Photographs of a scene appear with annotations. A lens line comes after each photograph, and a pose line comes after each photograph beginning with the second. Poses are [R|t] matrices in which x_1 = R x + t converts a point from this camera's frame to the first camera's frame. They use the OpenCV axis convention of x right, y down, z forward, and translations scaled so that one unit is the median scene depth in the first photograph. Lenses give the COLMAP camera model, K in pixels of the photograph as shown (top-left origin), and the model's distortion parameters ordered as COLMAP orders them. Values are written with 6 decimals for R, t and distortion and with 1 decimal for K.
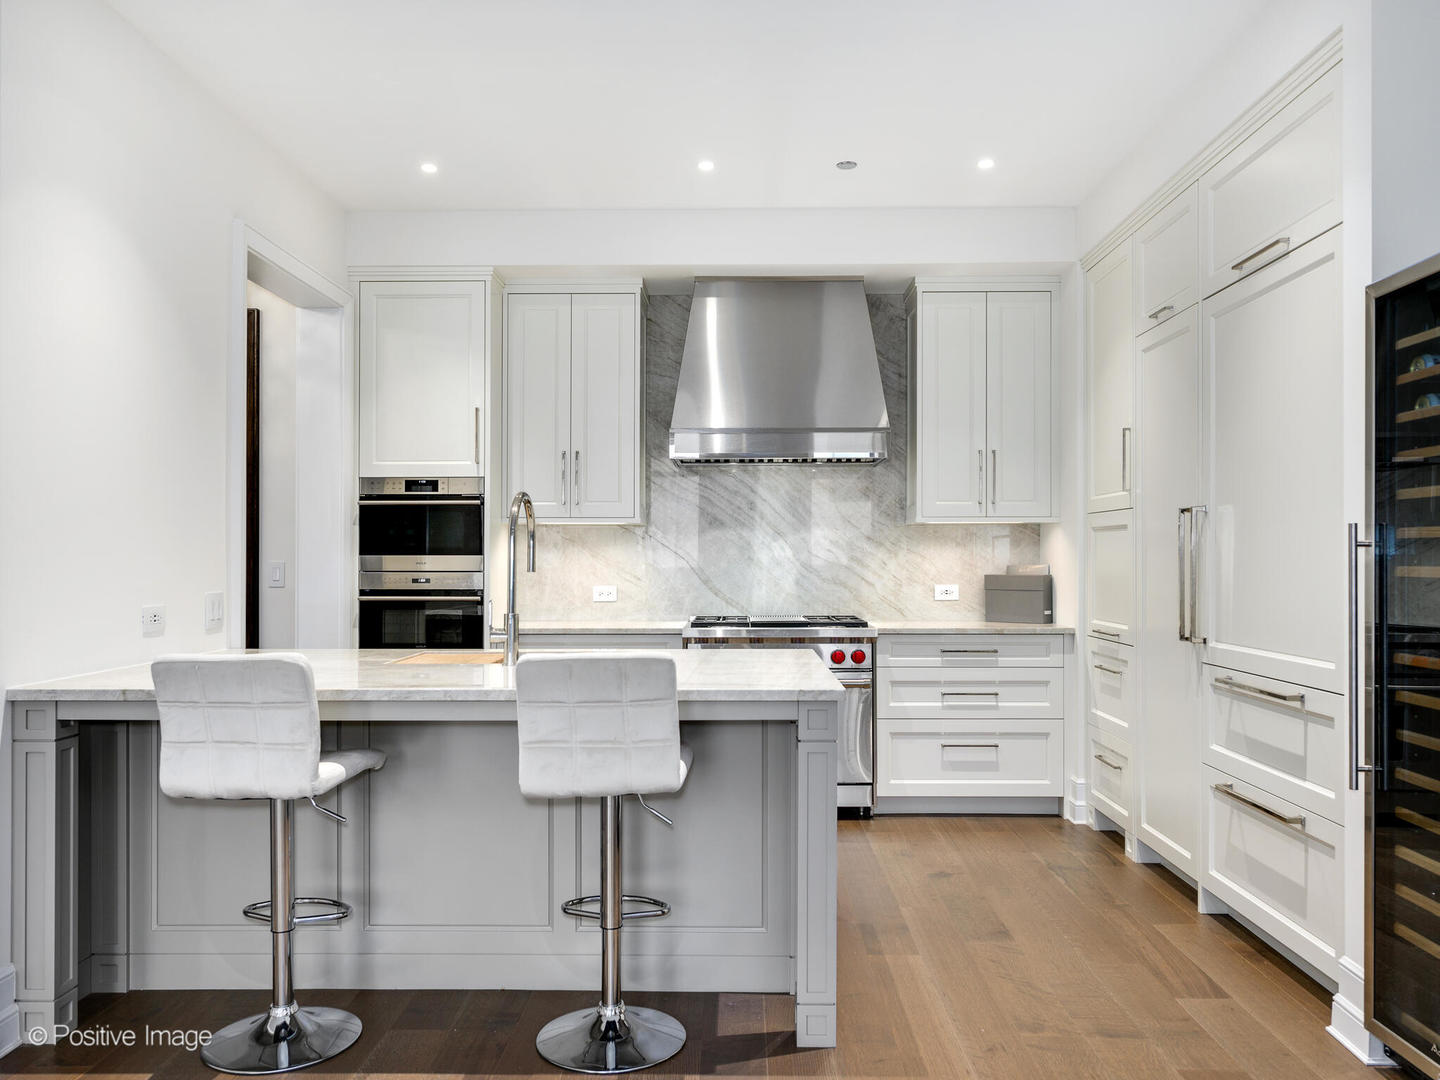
lens RADIAL K [[1080.4, 0, 720.0], [0, 1080.4, 540.0], [0, 0, 1]] dist [0.002575, -0.000378]
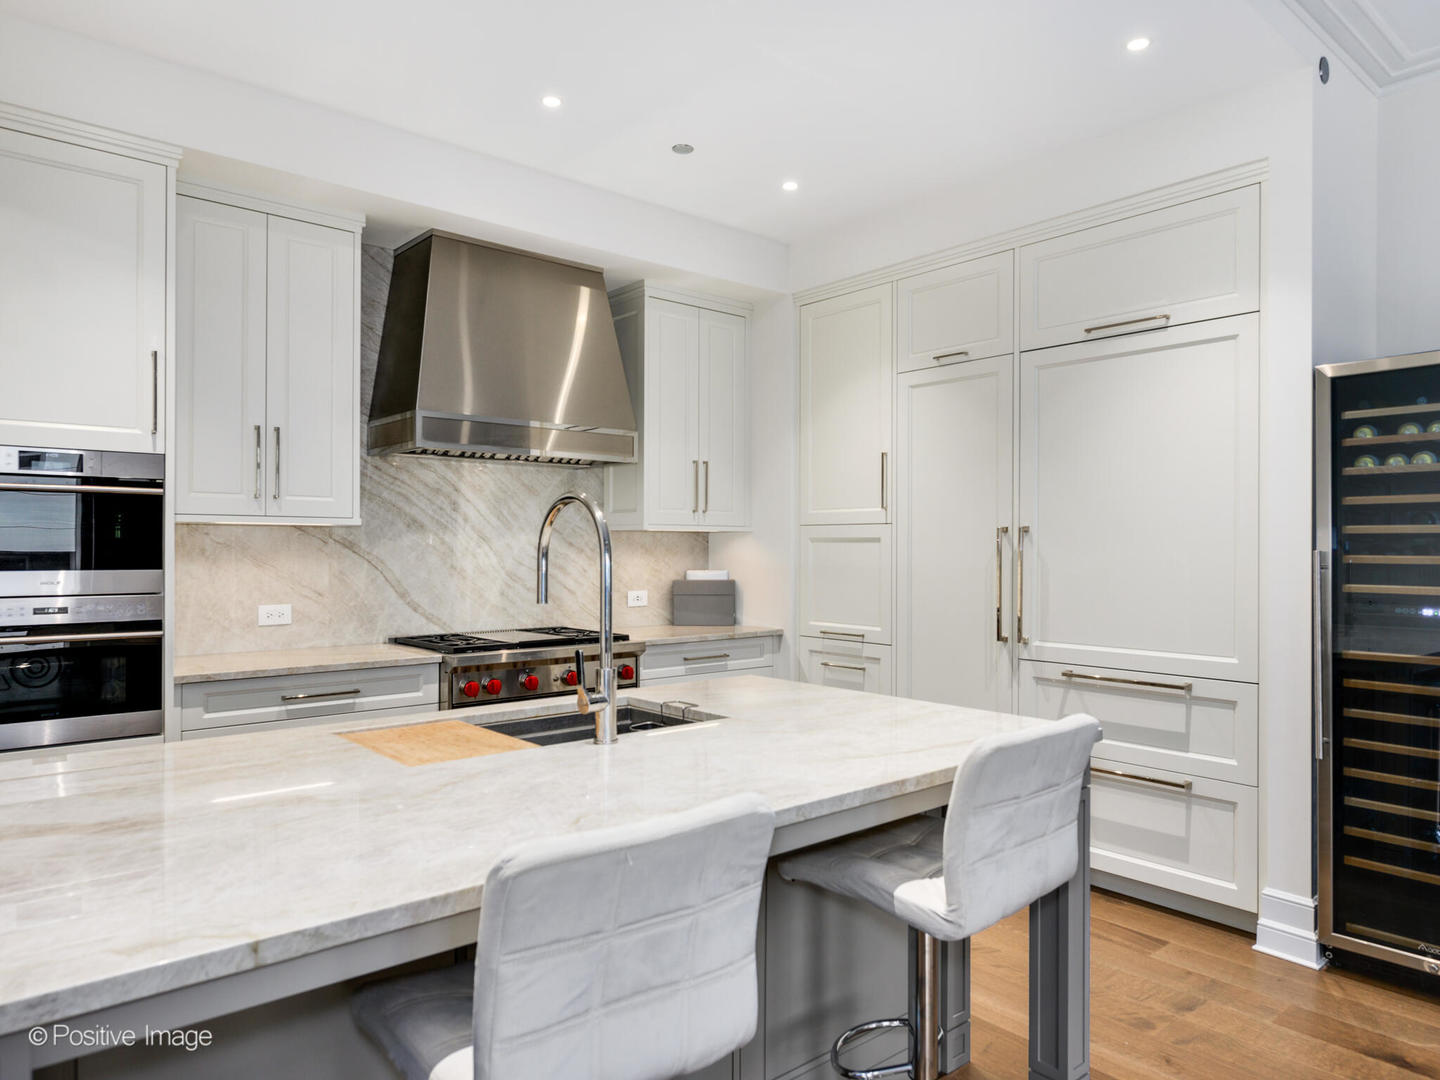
lens RADIAL K [[945.1, 0, 718.2], [0, 945.1, 541.3], [0, 0, 1]] dist [0.003043, 0.000073]
pose [[0.747549, 0.007254, 0.664167, -0.336871], [-0.014163, 0.999887, 0.005020, -0.010982], [-0.664056, -0.013160, 0.747567, 0.308971]]
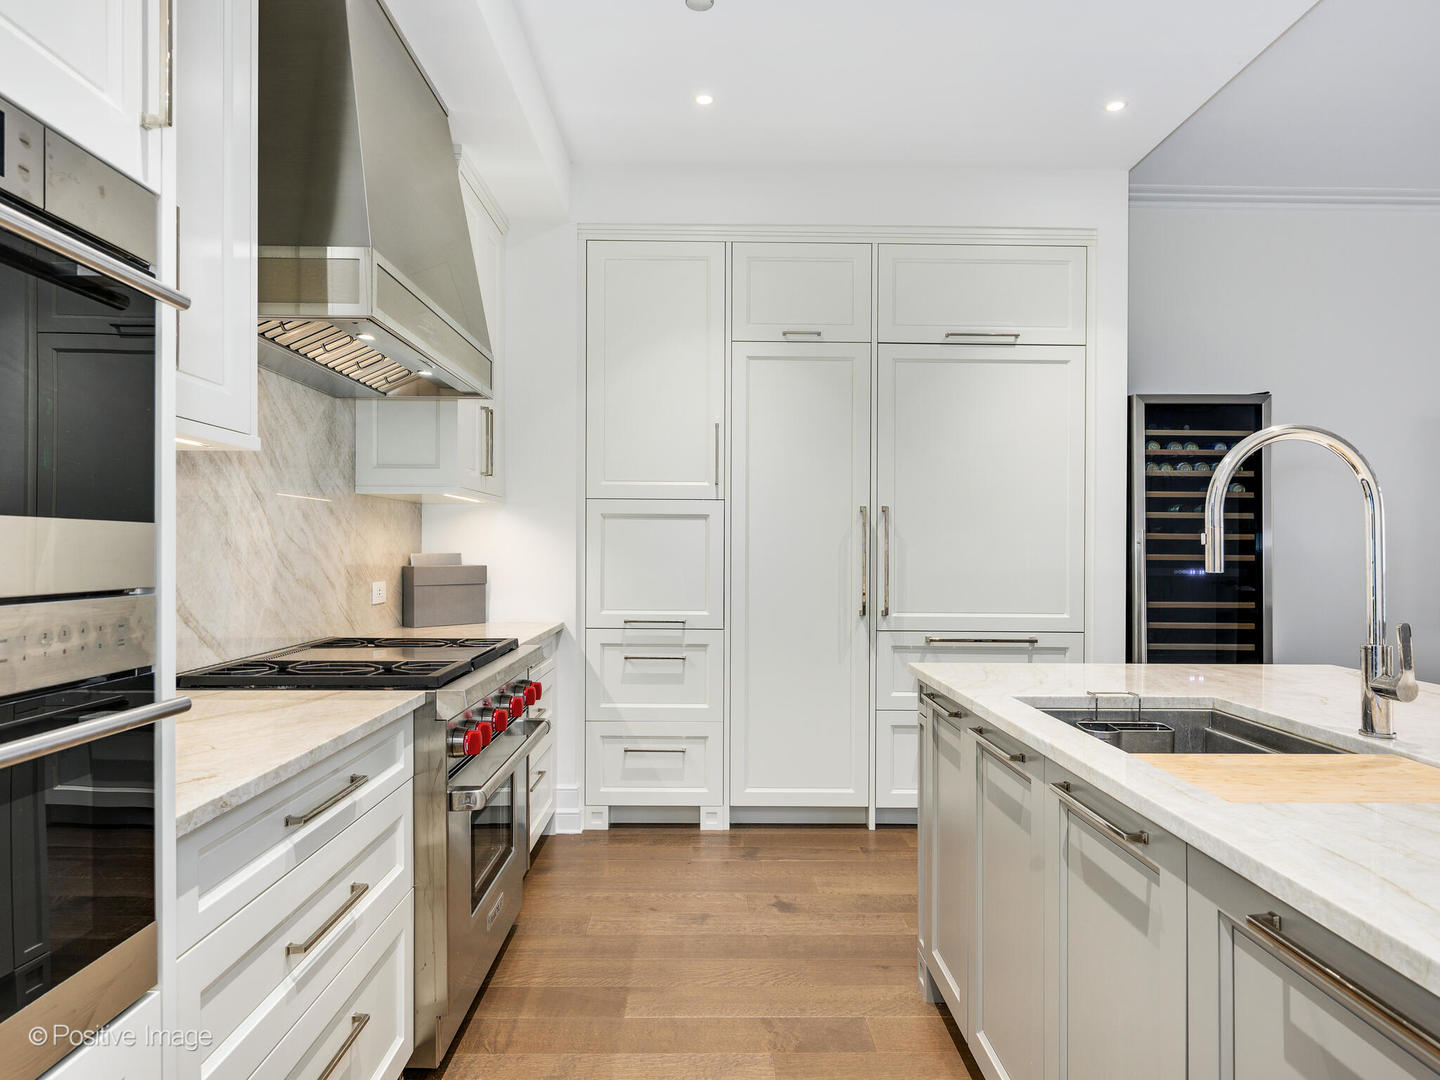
lens RADIAL K [[885.4, 0, 722.4], [0, 885.4, 547.1], [0, 0, 1]] dist [0.001025, -0.000347]
pose [[-0.032817, 0.002393, 0.999458, -0.400288], [-0.023879, 0.999710, -0.003177, 0.016137], [-0.999176, -0.023970, -0.032751, 0.839405]]
